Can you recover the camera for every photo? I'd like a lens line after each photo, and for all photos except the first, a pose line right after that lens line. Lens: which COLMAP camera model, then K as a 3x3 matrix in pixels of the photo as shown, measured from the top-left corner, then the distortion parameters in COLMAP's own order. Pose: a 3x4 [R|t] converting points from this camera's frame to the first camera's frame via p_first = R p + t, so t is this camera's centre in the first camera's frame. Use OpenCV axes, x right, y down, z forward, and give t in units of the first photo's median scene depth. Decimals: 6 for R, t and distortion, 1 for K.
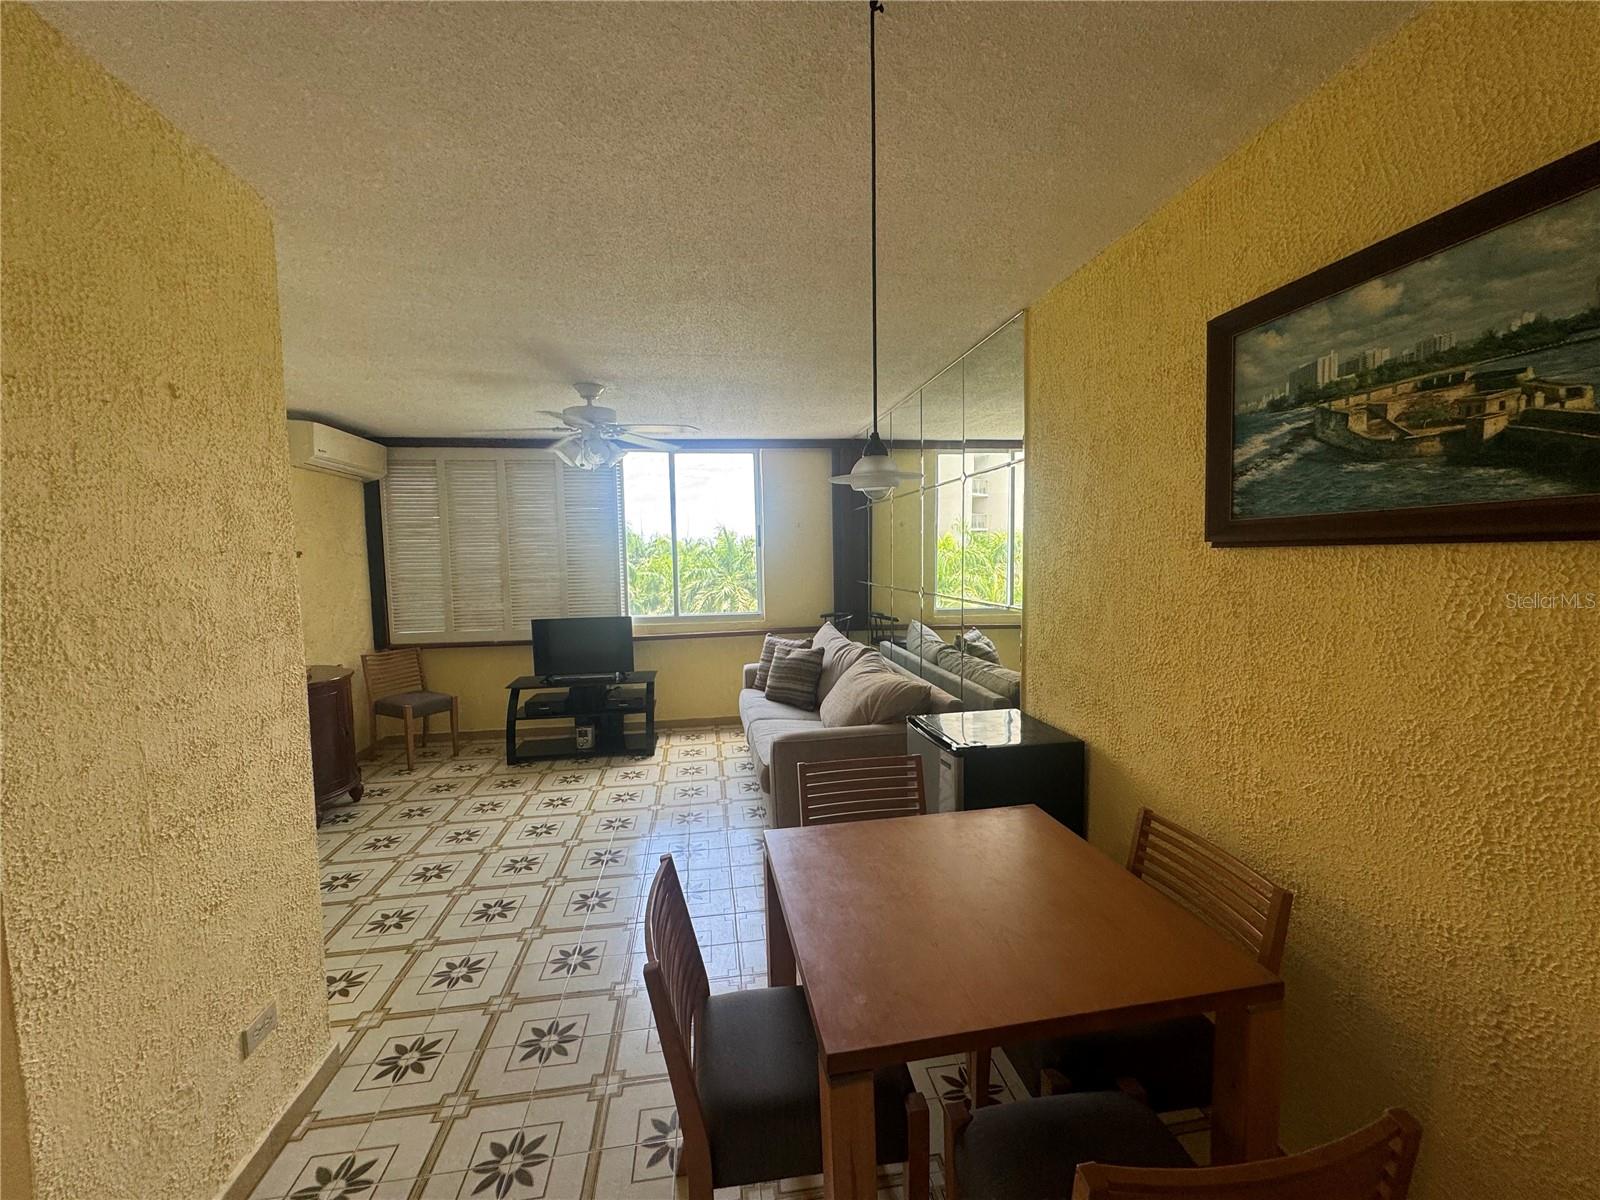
lens RADIAL K [[643.3, 0, 802.2], [0, 643.3, 606.6], [0, 0, 1]] dist [0.002168, -0.000096]
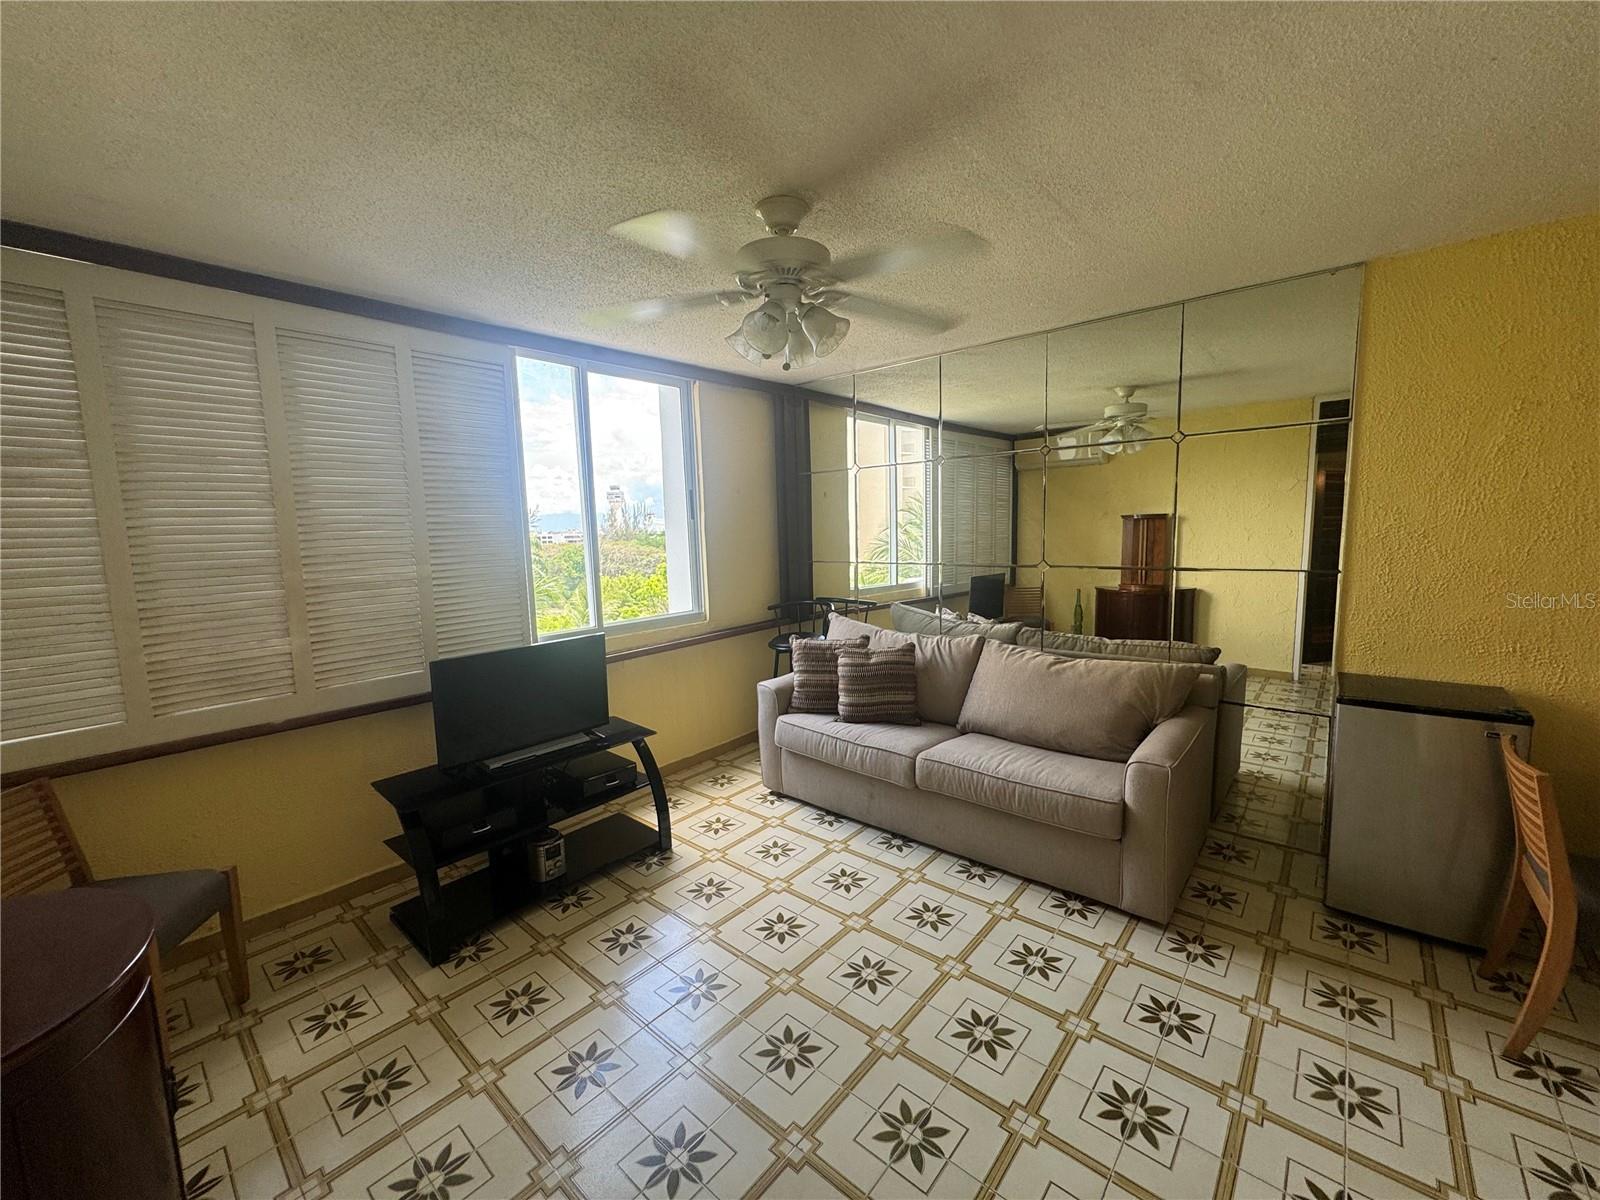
lens RADIAL K [[643.3, 0, 805.4], [0, 643.3, 598.0], [0, 0, 1]] dist [0.002168, -0.000096]
pose [[0.759566, -0.078559, 0.645669, -0.498066], [0.069003, 0.996810, 0.040106, -0.027668], [-0.646760, 0.014090, 0.762564, 0.416596]]
